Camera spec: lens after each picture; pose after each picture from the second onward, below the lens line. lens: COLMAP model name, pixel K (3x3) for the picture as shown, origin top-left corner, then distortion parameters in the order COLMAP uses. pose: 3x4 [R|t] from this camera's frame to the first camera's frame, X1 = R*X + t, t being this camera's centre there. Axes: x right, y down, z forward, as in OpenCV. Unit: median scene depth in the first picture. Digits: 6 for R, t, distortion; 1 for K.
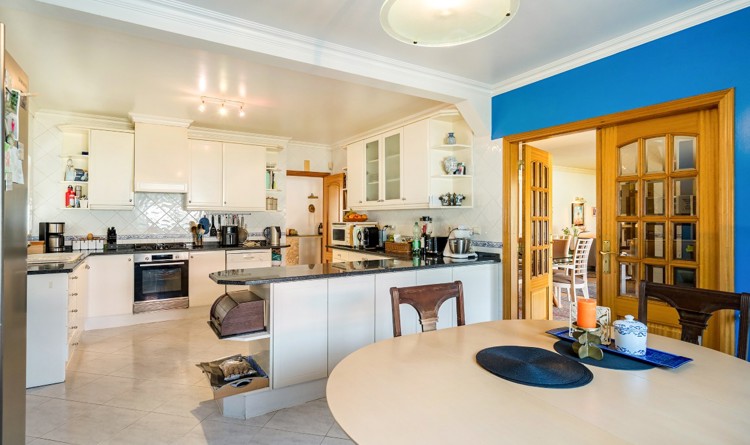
lens RADIAL K [[381.9, 0, 360.6], [0, 381.9, 205.5], [0, 0, 1]] dist [-0.002158, 0.000391]
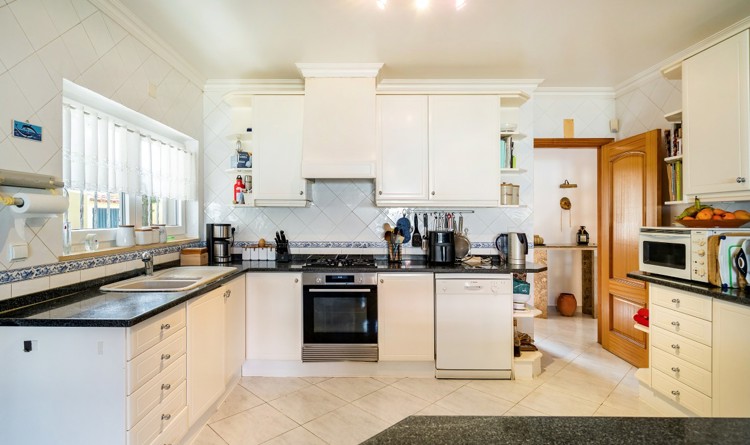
lens RADIAL K [[381.9, 0, 372.2], [0, 381.9, 215.3], [0, 0, 1]] dist [-0.002158, 0.000391]
pose [[0.867019, -0.002822, -0.498267, -0.135807], [0.015035, 0.999677, 0.020501, 0.014057], [0.498048, -0.025266, 0.866781, 0.423566]]
